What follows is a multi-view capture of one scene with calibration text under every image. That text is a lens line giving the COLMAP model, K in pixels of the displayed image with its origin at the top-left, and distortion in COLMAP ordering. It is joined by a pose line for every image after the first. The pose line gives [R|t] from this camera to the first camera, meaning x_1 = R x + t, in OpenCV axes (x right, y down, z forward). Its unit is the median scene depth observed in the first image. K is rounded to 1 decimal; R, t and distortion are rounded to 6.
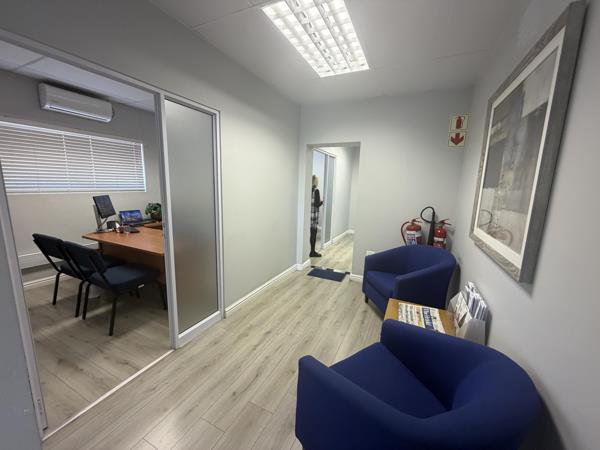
lens RADIAL K [[238.8, 0, 309.3], [0, 238.8, 222.6], [0, 0, 1]] dist [-0.007136, 0.001161]
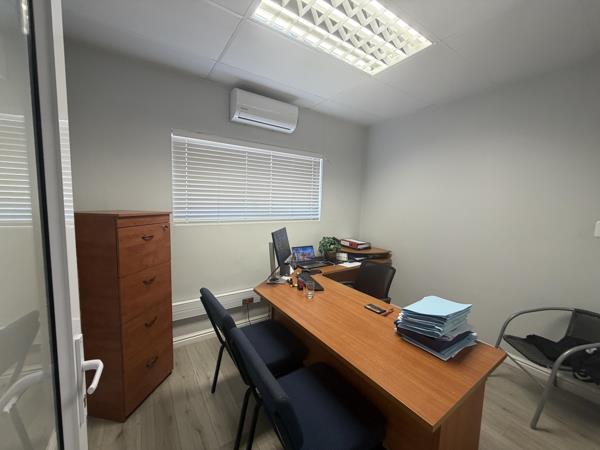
lens RADIAL K [[238.8, 0, 304.8], [0, 238.8, 228.8], [0, 0, 1]] dist [-0.007136, 0.001161]
pose [[0.856065, 0.049764, -0.514467, -0.382626], [-0.085171, 0.995329, -0.045445, -0.075395], [0.509803, 0.082722, 0.856305, 0.371714]]
